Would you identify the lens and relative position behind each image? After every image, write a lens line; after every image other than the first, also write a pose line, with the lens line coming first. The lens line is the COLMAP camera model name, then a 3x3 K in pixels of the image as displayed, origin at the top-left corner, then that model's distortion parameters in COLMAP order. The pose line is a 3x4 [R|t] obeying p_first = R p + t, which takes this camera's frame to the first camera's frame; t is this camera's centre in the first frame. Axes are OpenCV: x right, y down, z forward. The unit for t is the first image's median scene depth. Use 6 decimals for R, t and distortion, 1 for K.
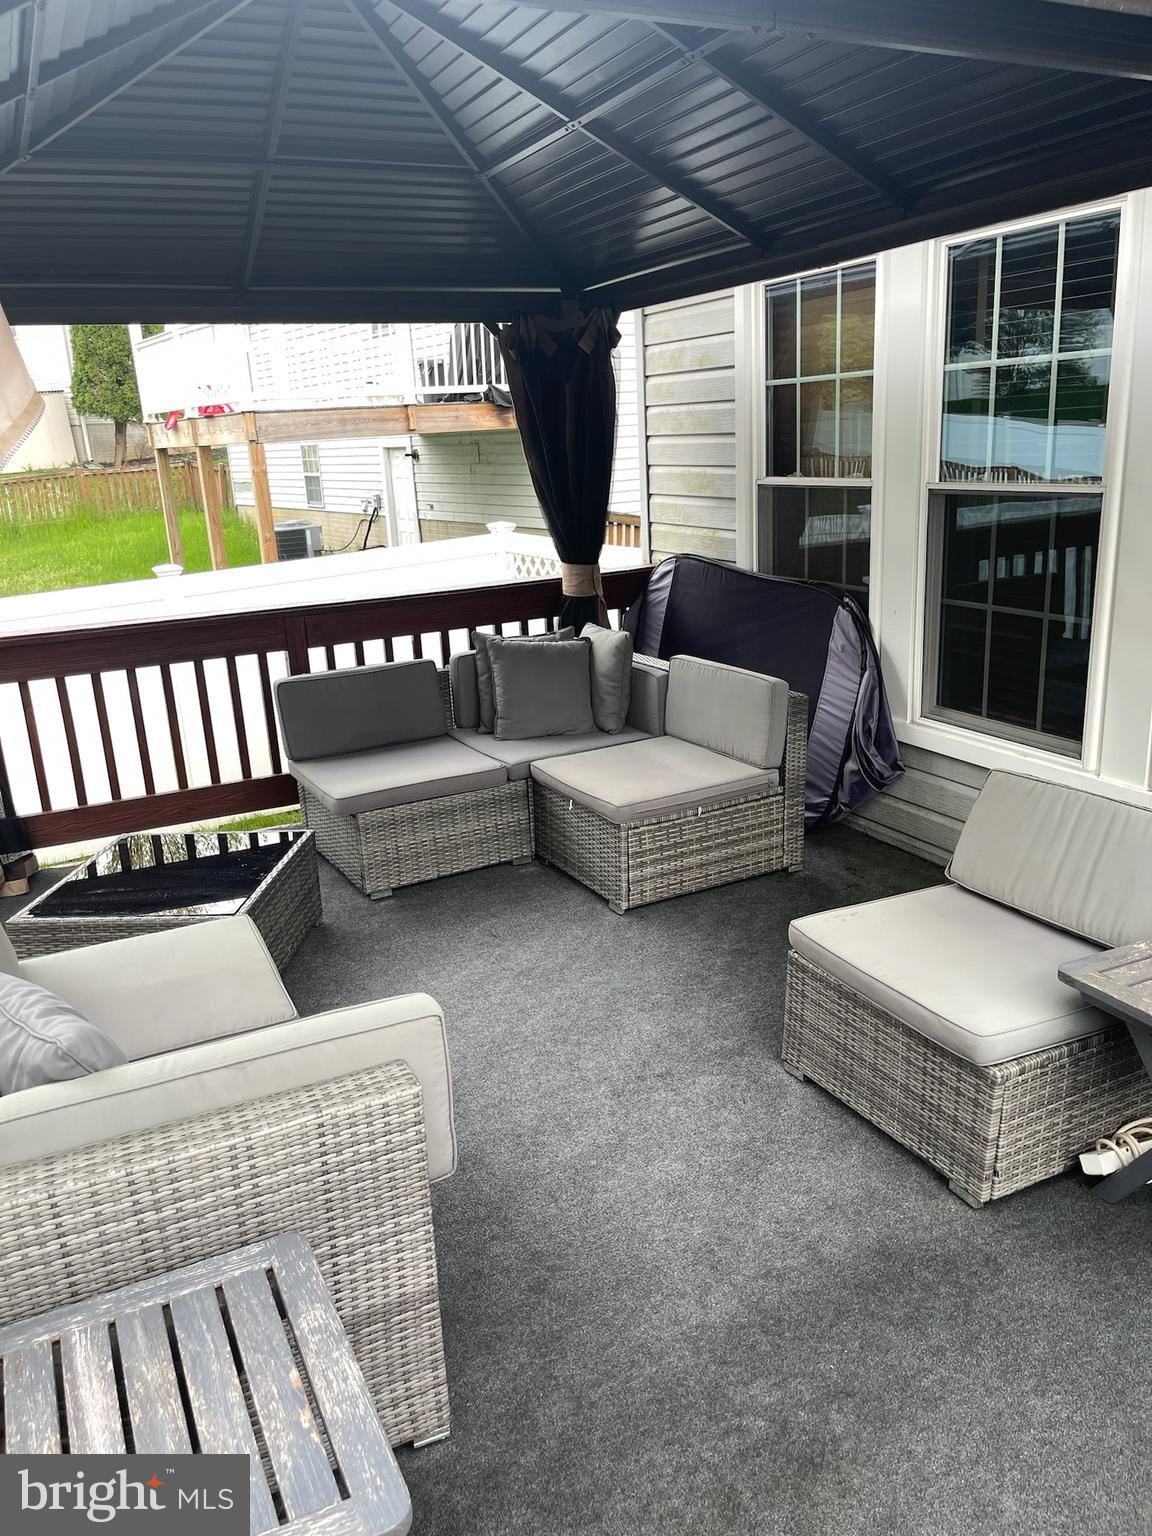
lens RADIAL K [[1156.3, 0, 564.9], [0, 1156.3, 768.2], [0, 0, 1]] dist [0.037972, -0.043799]
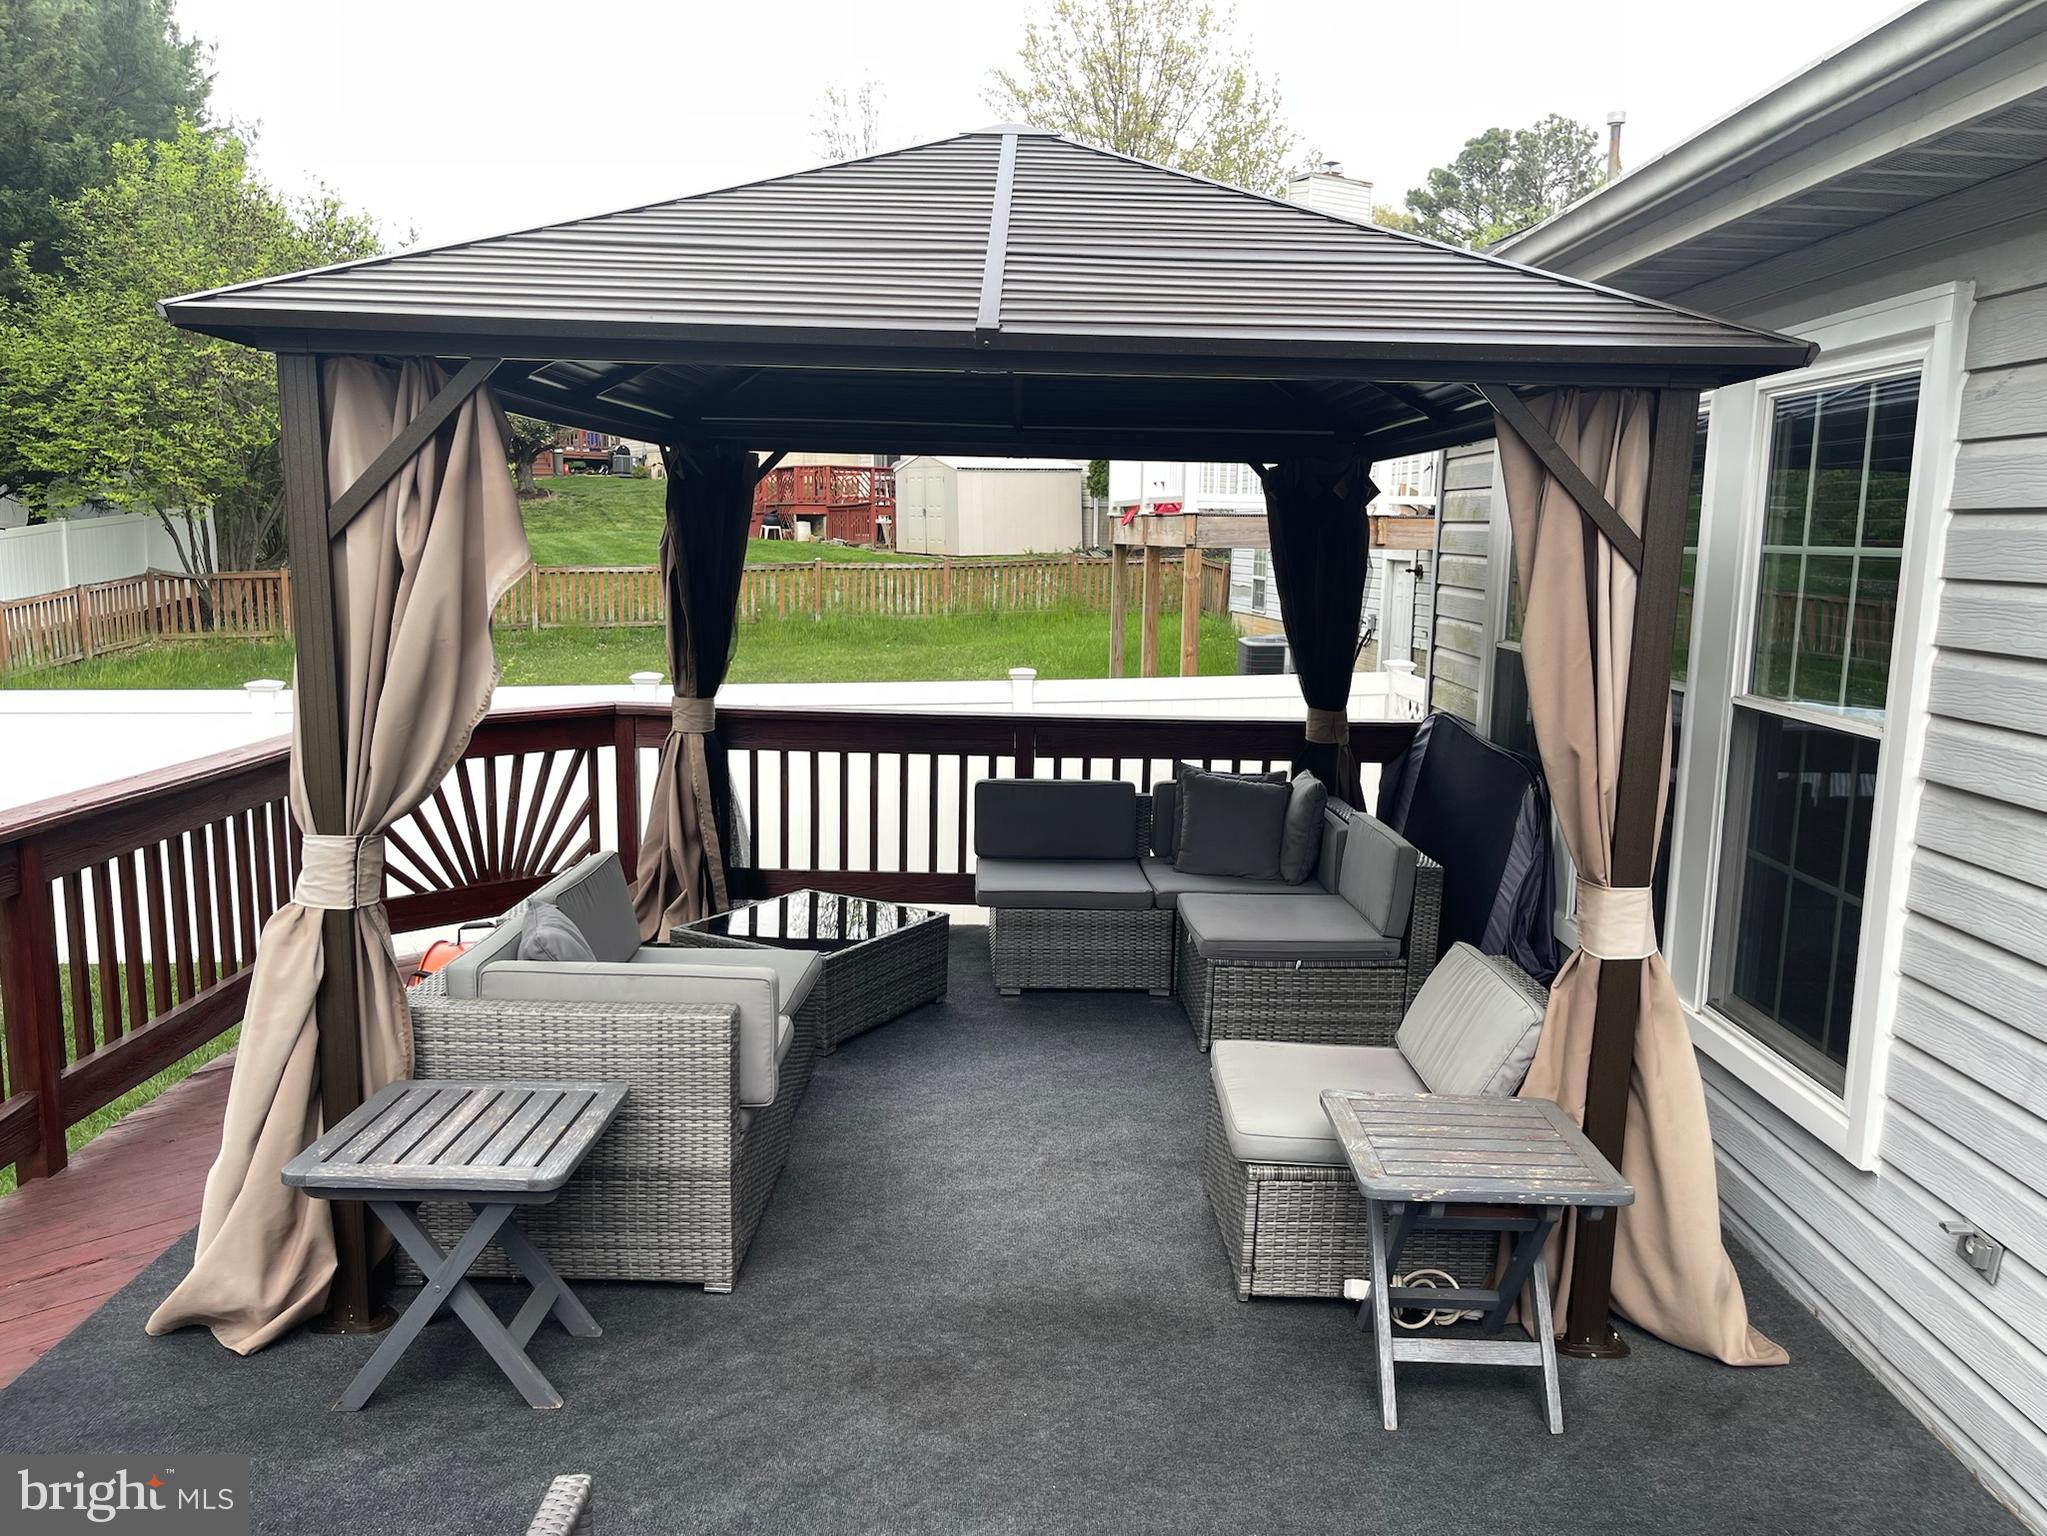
lens RADIAL K [[1541.0, 0, 1035.3], [0, 1541.0, 775.6], [0, 0, 1]] dist [0.037972, -0.043799]
pose [[0.897505, 0.135148, -0.419786, 0.397894], [-0.184346, 0.979704, -0.078722, 0.022069], [0.400627, 0.148040, 0.904203, -0.263877]]
